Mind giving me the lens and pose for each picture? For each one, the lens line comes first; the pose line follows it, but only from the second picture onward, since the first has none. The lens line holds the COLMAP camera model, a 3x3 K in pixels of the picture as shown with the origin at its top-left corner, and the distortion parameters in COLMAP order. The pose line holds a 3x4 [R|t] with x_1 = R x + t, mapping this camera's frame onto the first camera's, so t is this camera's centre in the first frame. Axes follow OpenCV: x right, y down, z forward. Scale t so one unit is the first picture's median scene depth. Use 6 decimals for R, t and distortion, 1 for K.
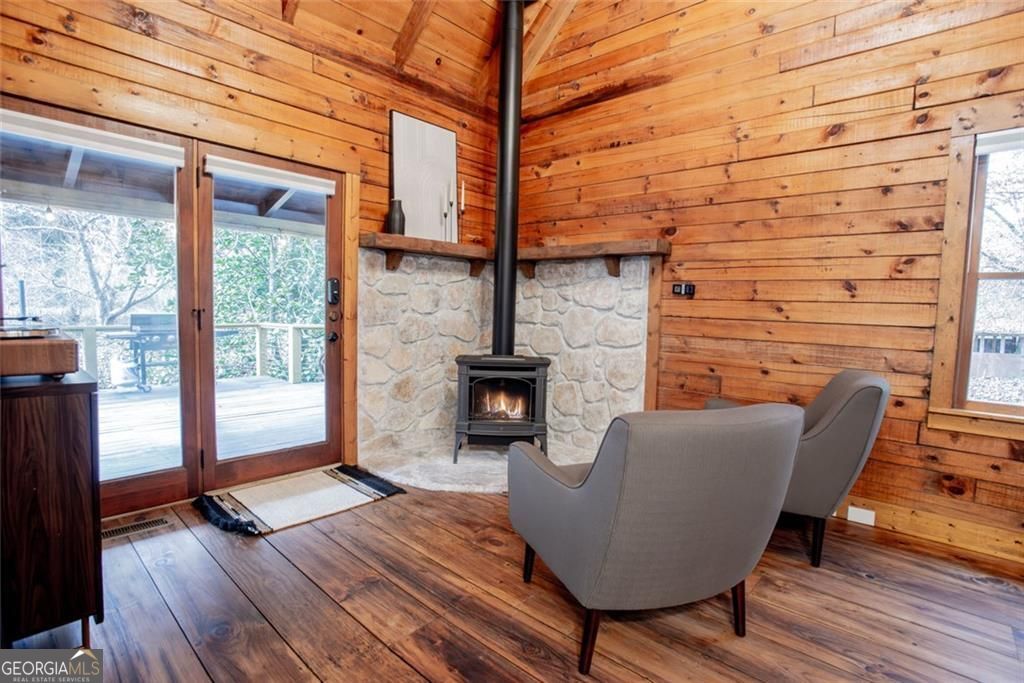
lens RADIAL K [[496.1, 0, 512.2], [0, 496.1, 344.0], [0, 0, 1]] dist [-0.062128, 0.022142]
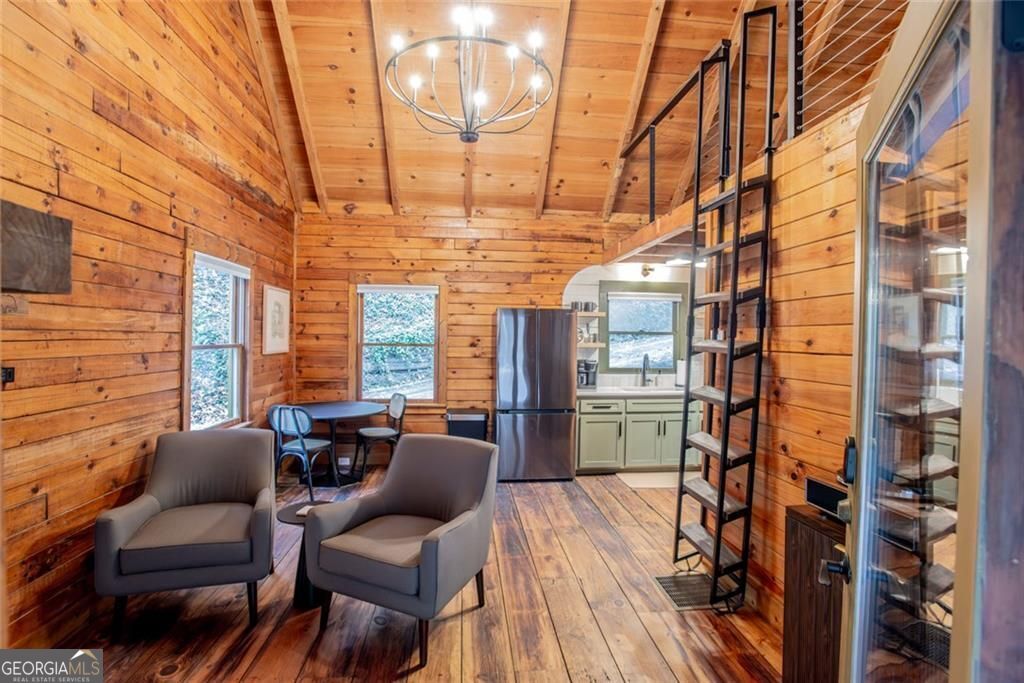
lens RADIAL K [[496.1, 0, 512.2], [0, 496.1, 344.0], [0, 0, 1]] dist [-0.062128, 0.022142]
pose [[-0.738492, -0.049921, 0.672412, -0.666670], [0.014374, 0.995863, 0.089722, -0.257531], [-0.674109, 0.075924, -0.734719, 1.342405]]
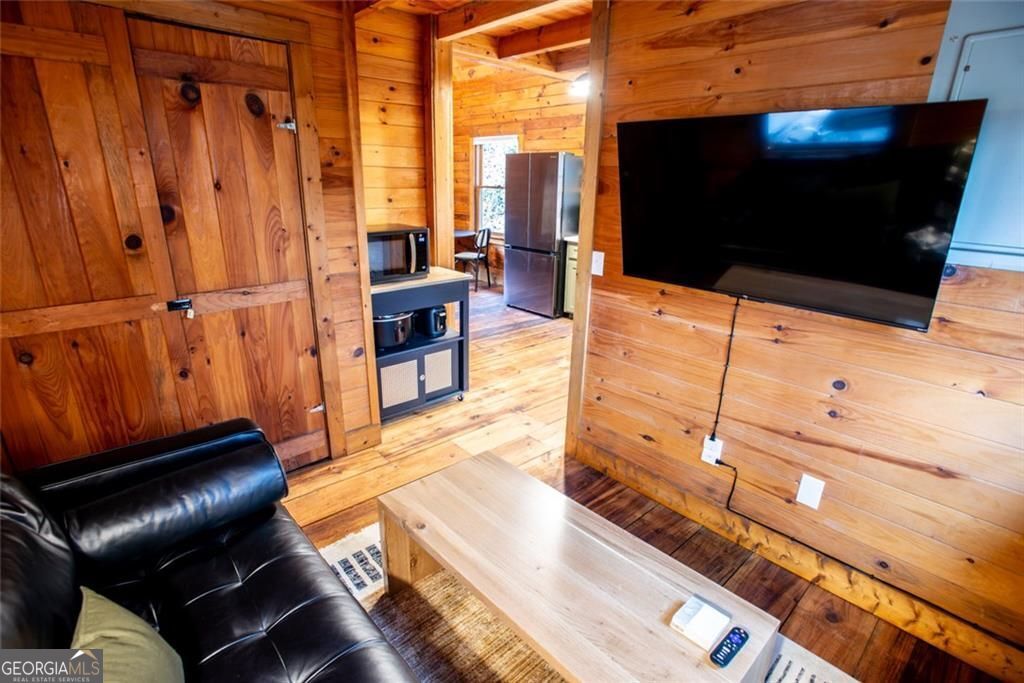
lens RADIAL K [[496.1, 0, 512.2], [0, 496.1, 344.0], [0, 0, 1]] dist [-0.062128, 0.022142]
pose [[0.106339, -0.341115, 0.933987, -1.655397], [0.051000, 0.939948, 0.337485, -0.162720], [-0.993021, 0.011745, 0.117350, -0.383021]]
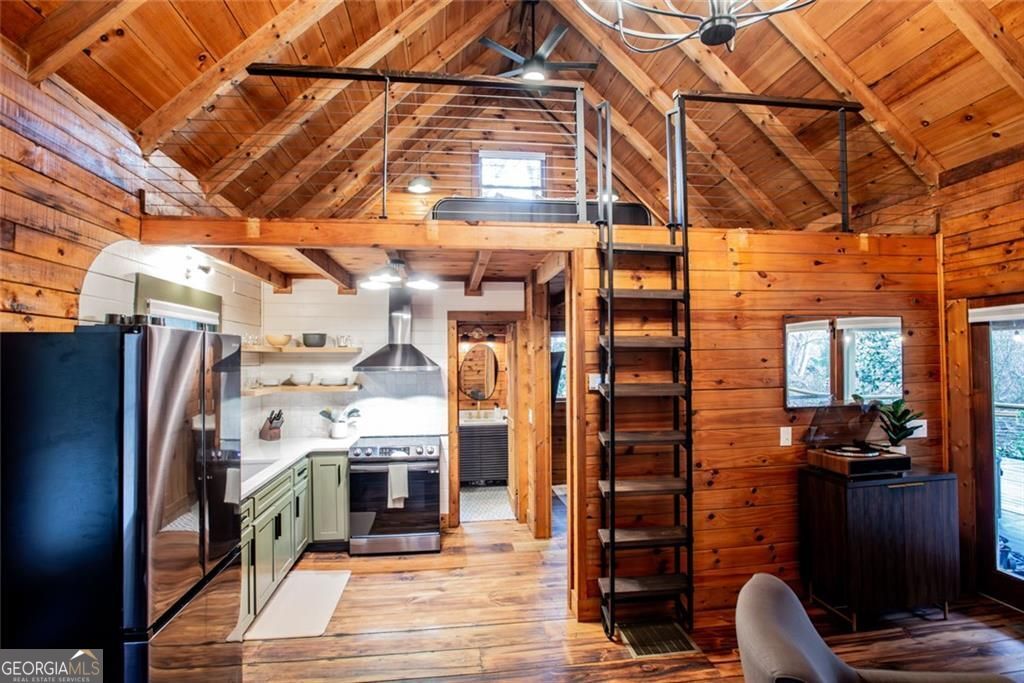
lens RADIAL K [[505.7, 0, 512.1], [0, 505.7, 344.0], [0, 0, 1]] dist [-0.060378, 0.020860]
pose [[-0.648047, -0.046281, -0.760193, 0.917425], [-0.062919, 0.997993, -0.007122, -0.224207], [0.758997, 0.043216, -0.649659, 0.711753]]
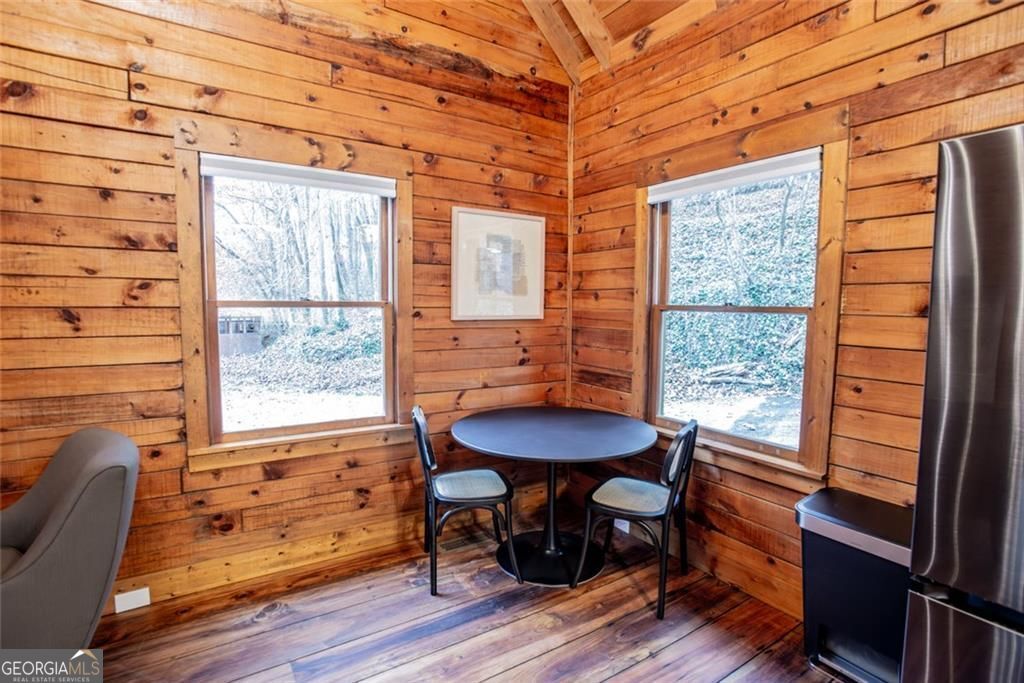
lens RADIAL K [[496.1, 0, 512.2], [0, 496.1, 344.0], [0, 0, 1]] dist [-0.062128, 0.022142]
pose [[0.265341, -0.106134, 0.958295, 0.187513], [0.068470, 0.993488, 0.091073, -0.105937], [-0.961720, 0.041450, 0.270880, 0.165589]]
